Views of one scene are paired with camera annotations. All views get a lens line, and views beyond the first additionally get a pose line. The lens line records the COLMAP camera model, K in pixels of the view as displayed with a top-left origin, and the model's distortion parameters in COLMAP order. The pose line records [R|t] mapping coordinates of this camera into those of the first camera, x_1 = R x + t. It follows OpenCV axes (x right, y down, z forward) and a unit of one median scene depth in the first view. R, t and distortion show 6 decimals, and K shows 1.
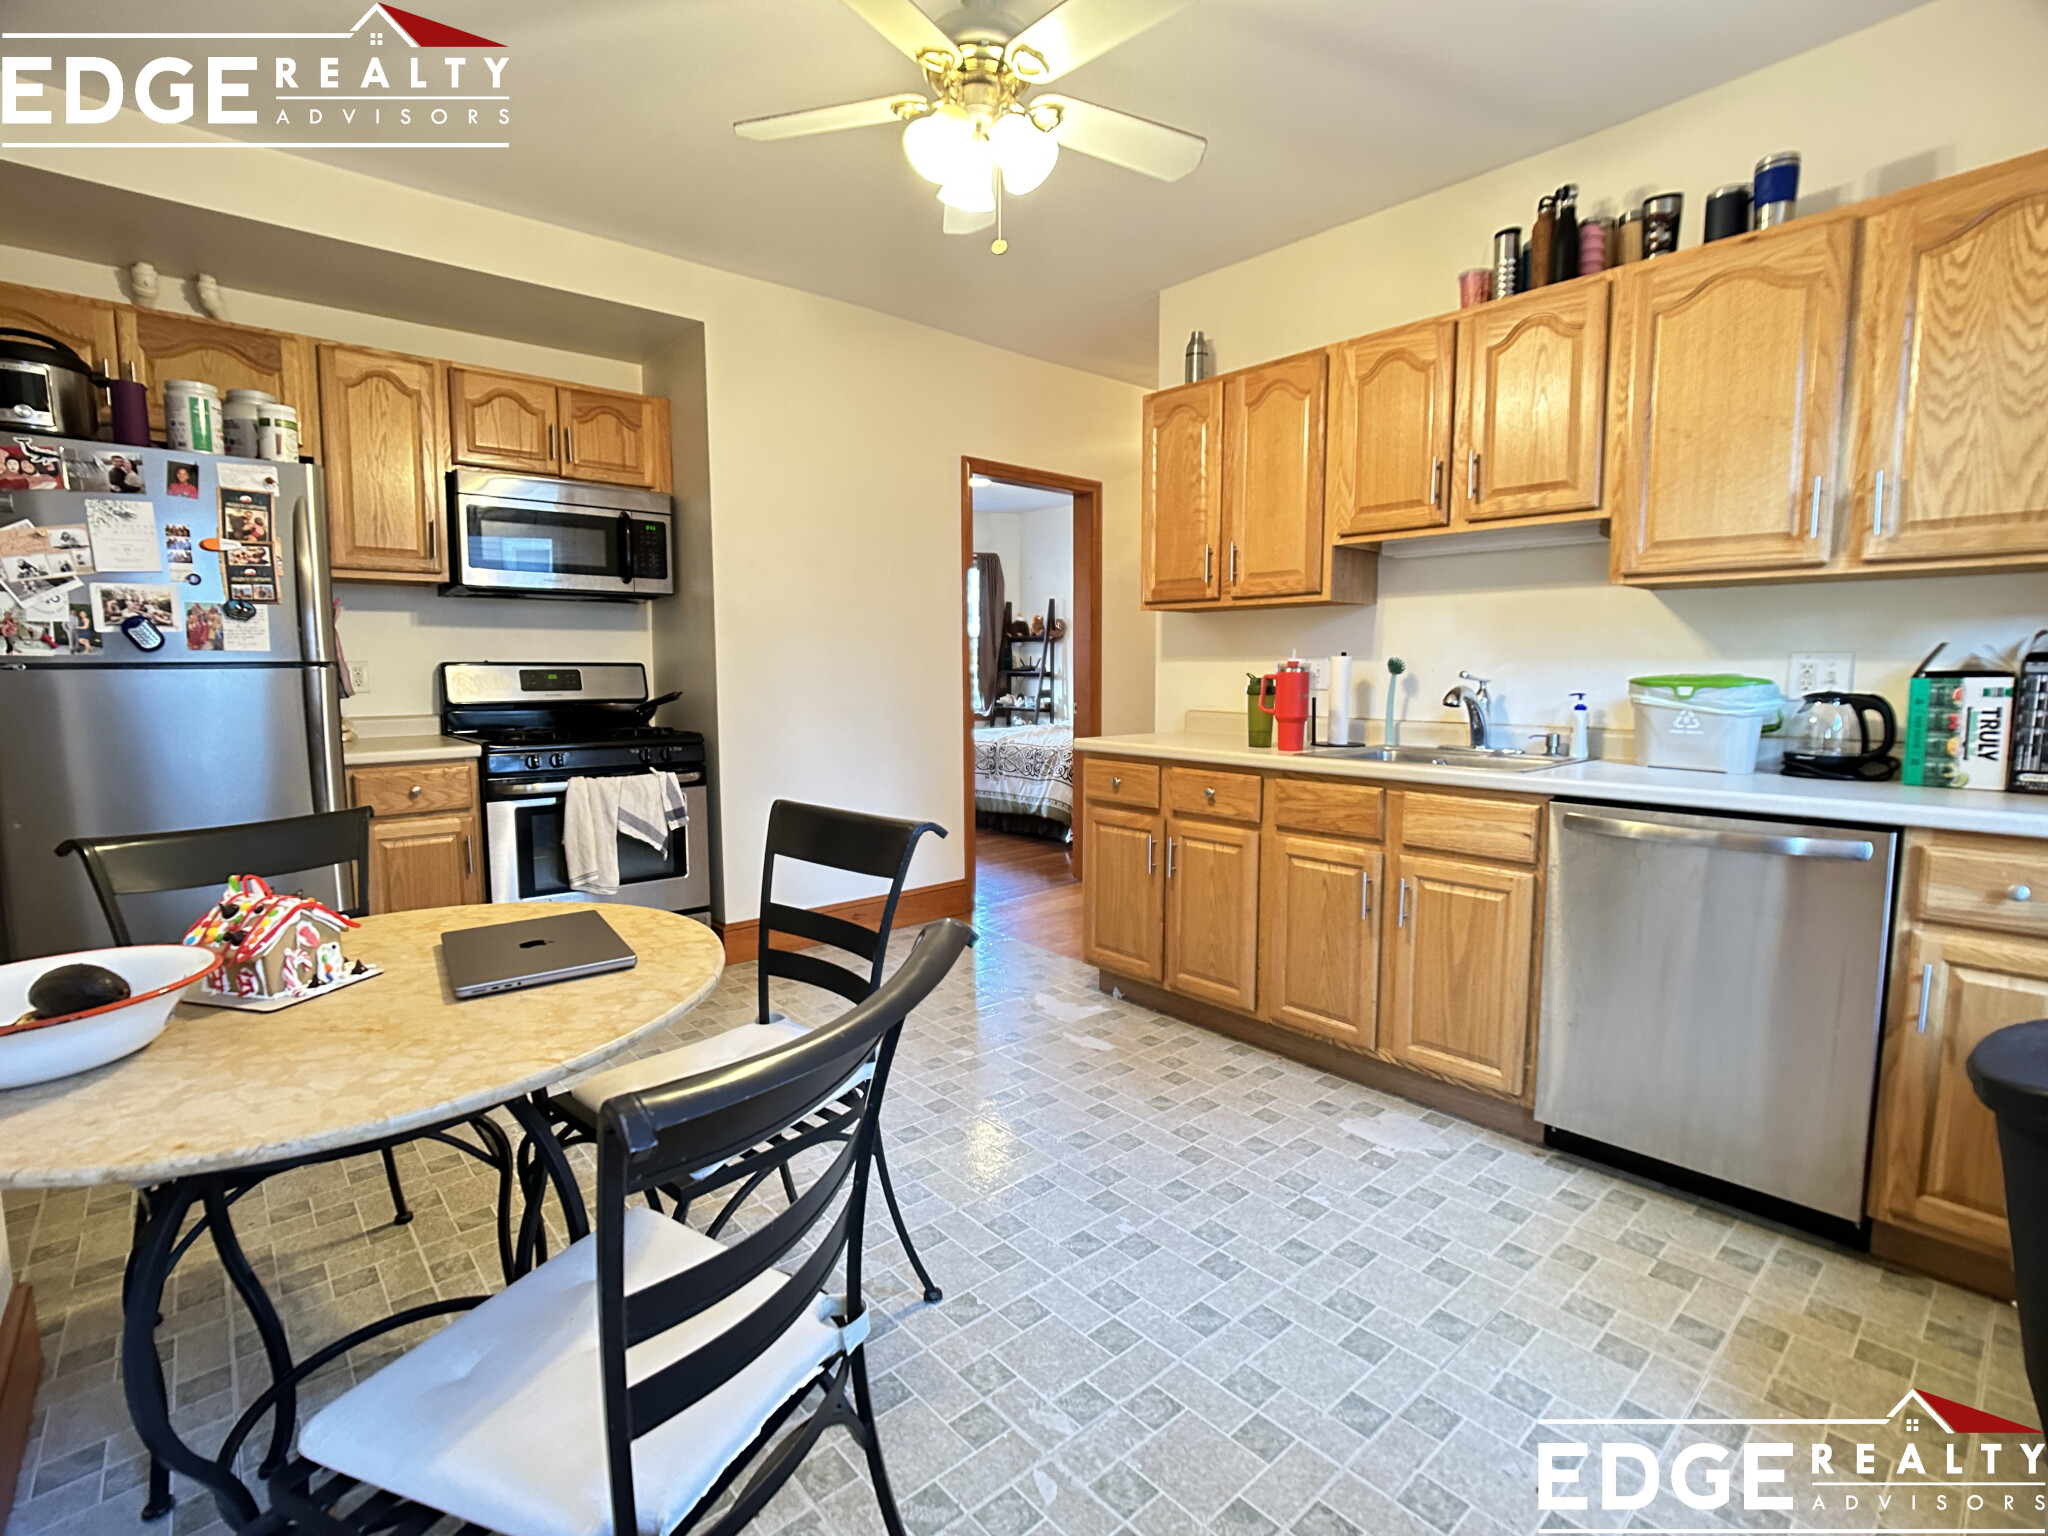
lens RADIAL K [[1002.7, 0, 1024.0], [0, 1002.7, 768.0], [0, 0, 1]] dist [0.000052, -0.000001]
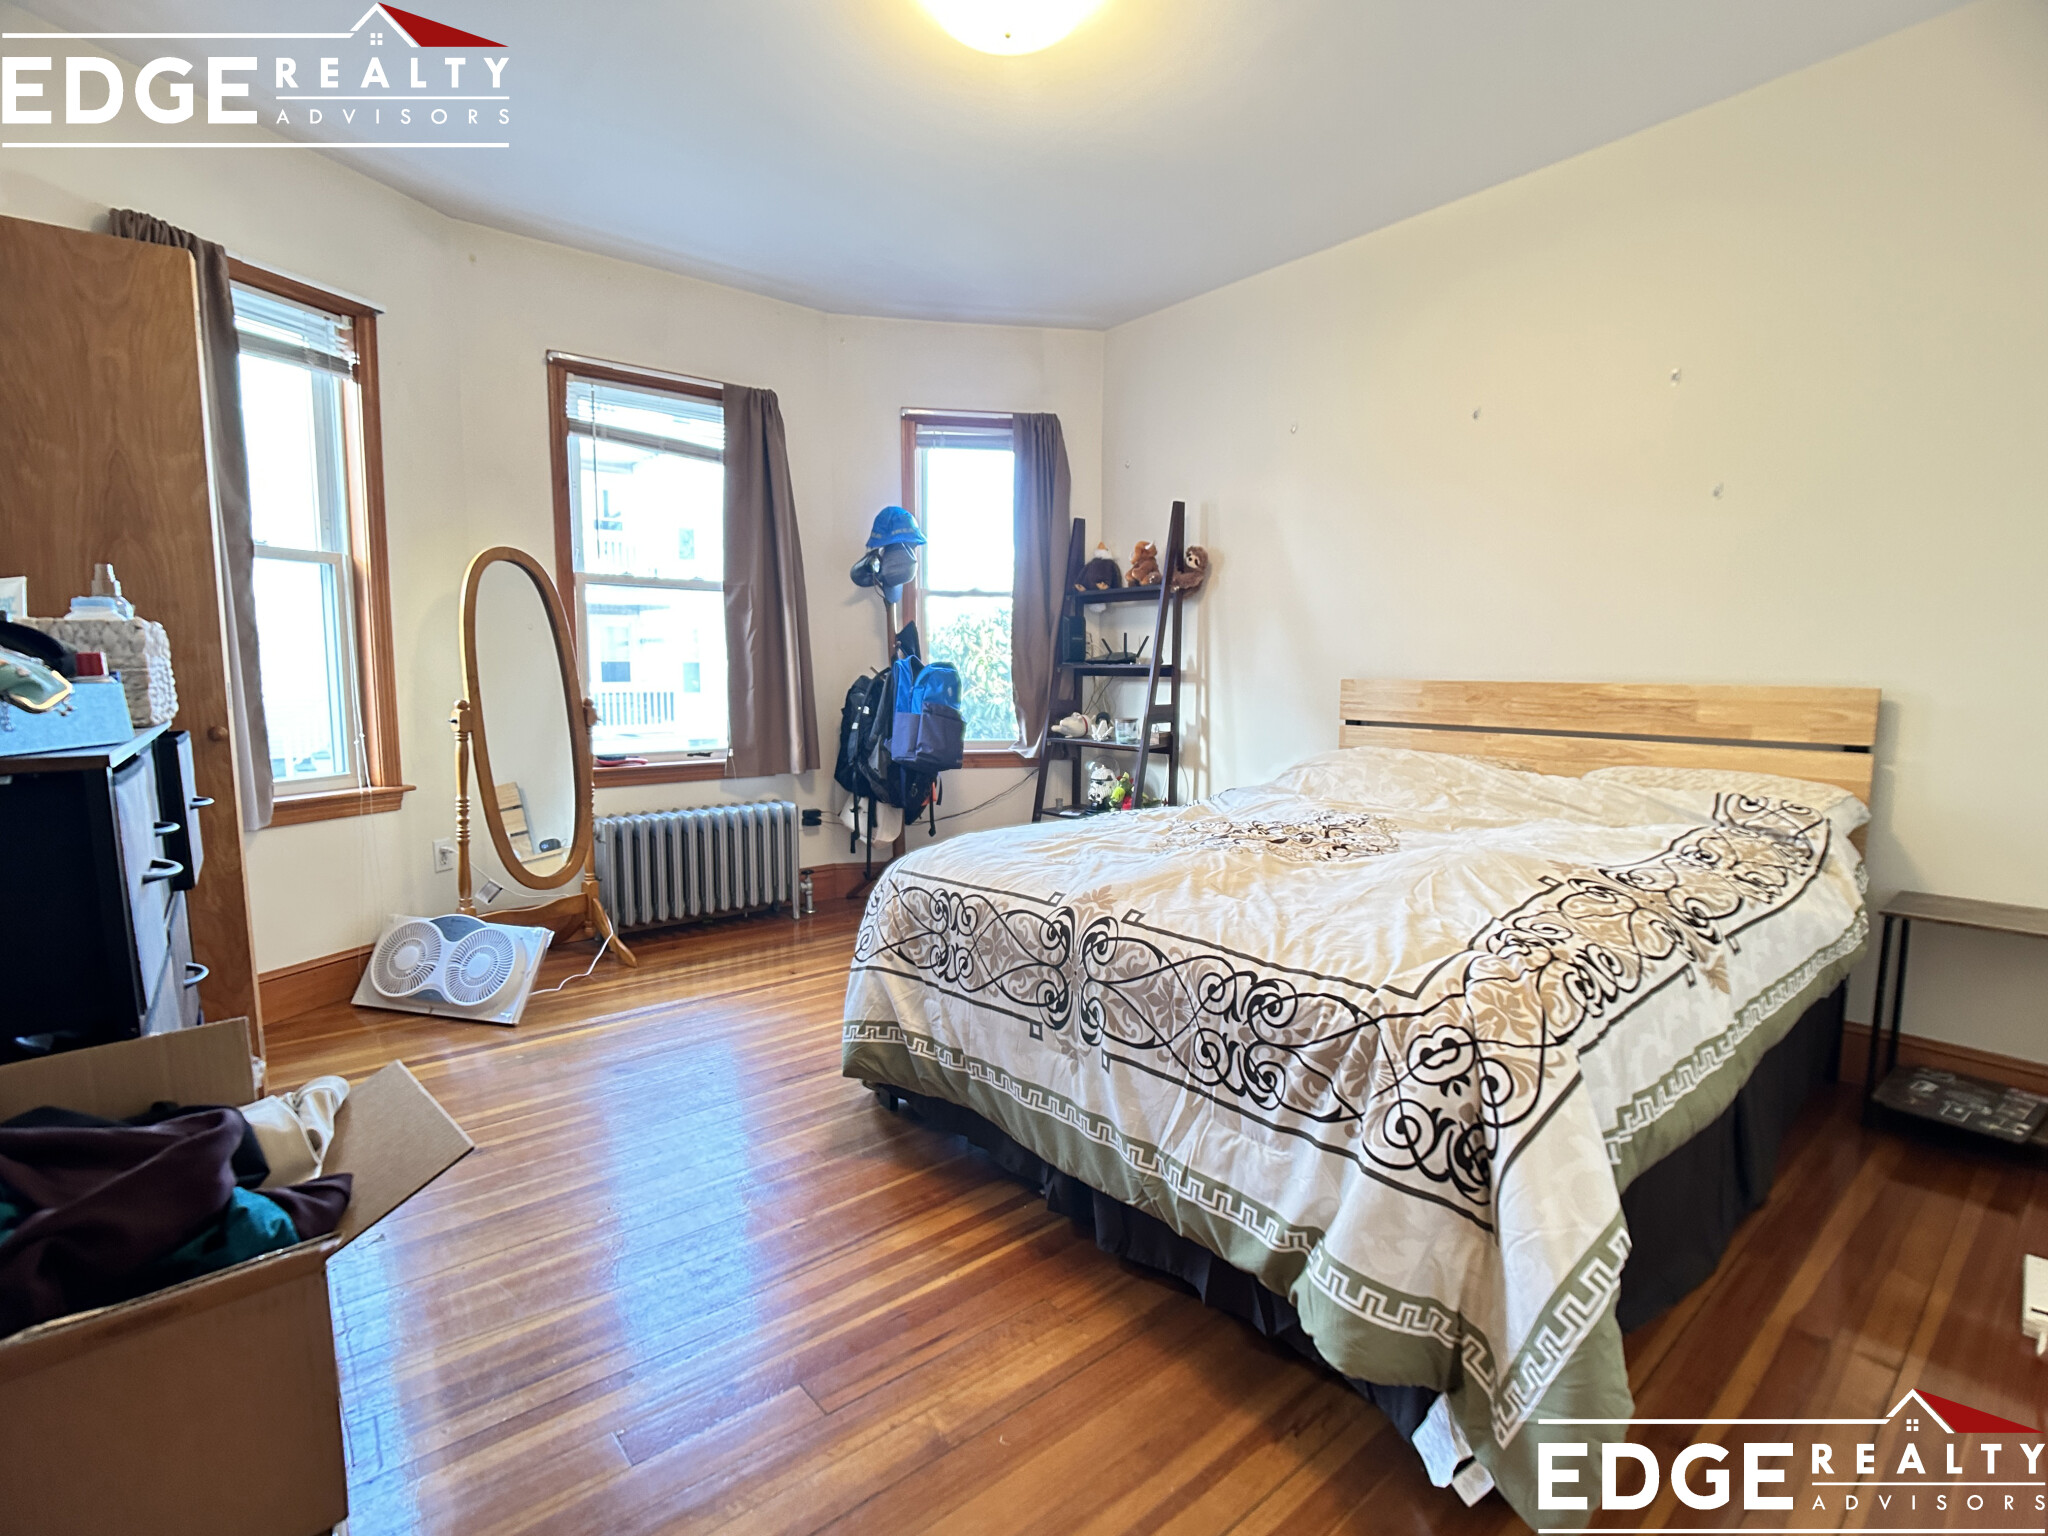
lens RADIAL K [[1002.7, 0, 1024.0], [0, 1002.7, 768.0], [0, 0, 1]] dist [0.000052, -0.000001]
pose [[0.999166, 0.006203, -0.040357, -0.021975], [-0.006443, 0.999962, -0.005813, -0.045922], [0.040320, 0.006068, 0.999168, 0.539810]]
